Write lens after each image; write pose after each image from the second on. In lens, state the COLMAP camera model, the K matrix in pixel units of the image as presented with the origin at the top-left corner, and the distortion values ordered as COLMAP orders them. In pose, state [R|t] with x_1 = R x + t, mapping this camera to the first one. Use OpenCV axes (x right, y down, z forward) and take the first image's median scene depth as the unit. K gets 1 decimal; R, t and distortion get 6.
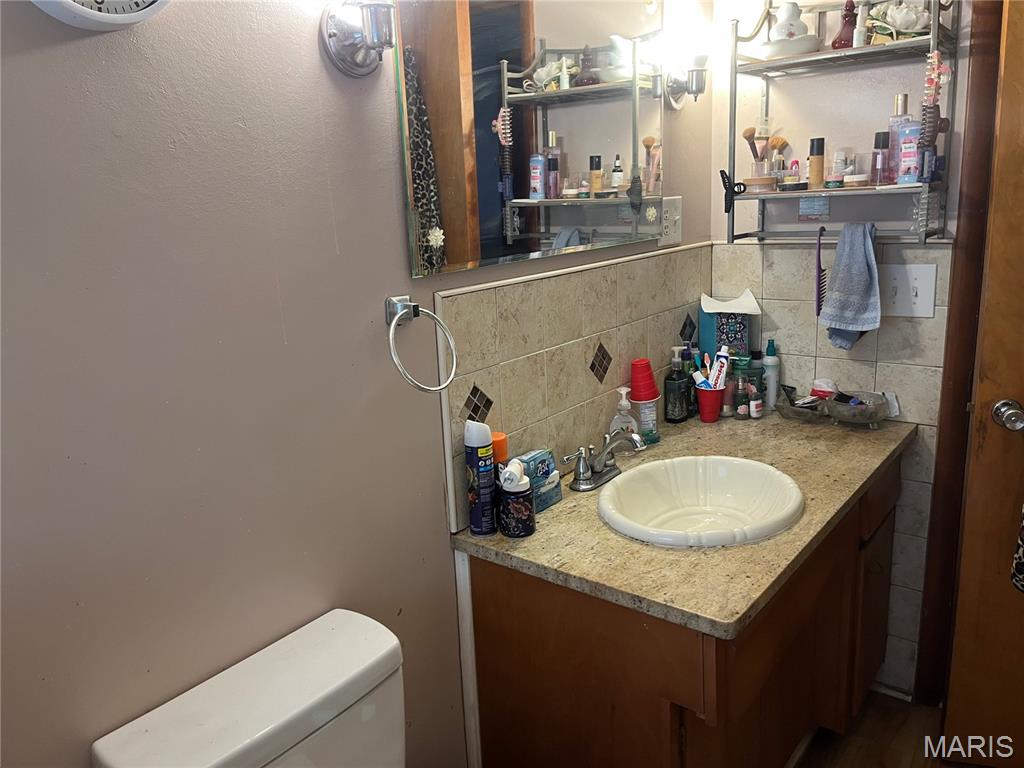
lens RADIAL K [[767.8, 0, 517.7], [0, 767.8, 379.8], [0, 0, 1]] dist [0.048986, -0.053896]
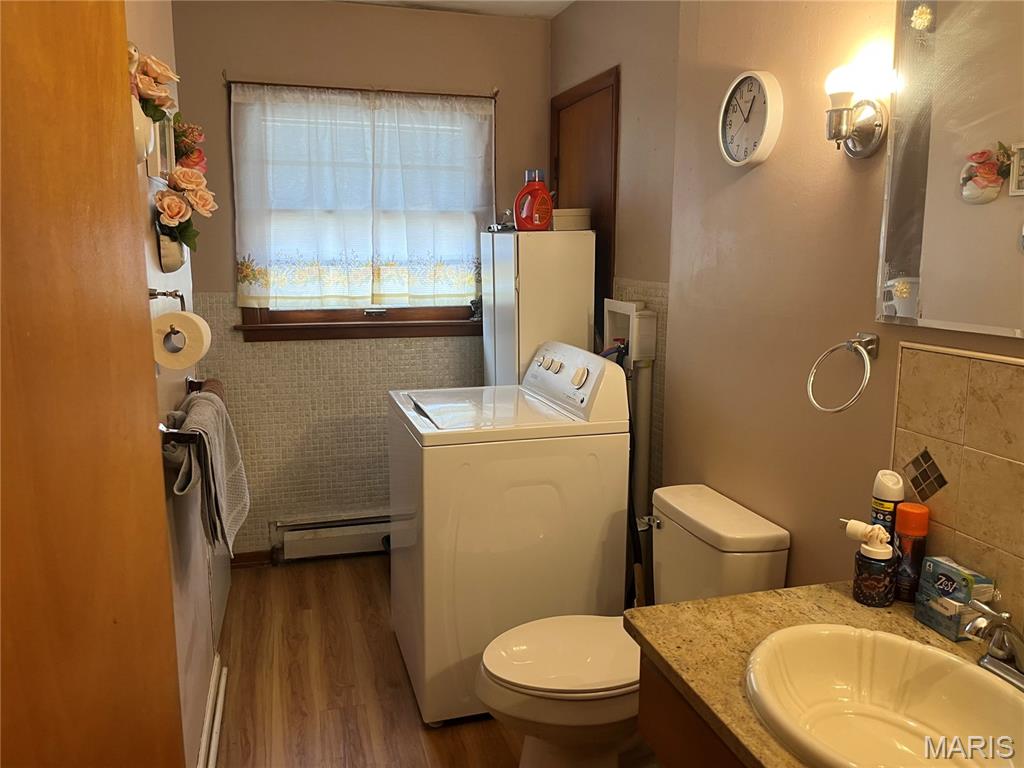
lens RADIAL K [[767.8, 0, 517.7], [0, 767.8, 379.8], [0, 0, 1]] dist [0.048986, -0.053896]
pose [[-0.571954, 0.172715, -0.801897, 0.977310], [-0.178056, 0.928133, 0.326903, -0.294054], [0.800728, 0.329756, -0.500096, 1.039058]]
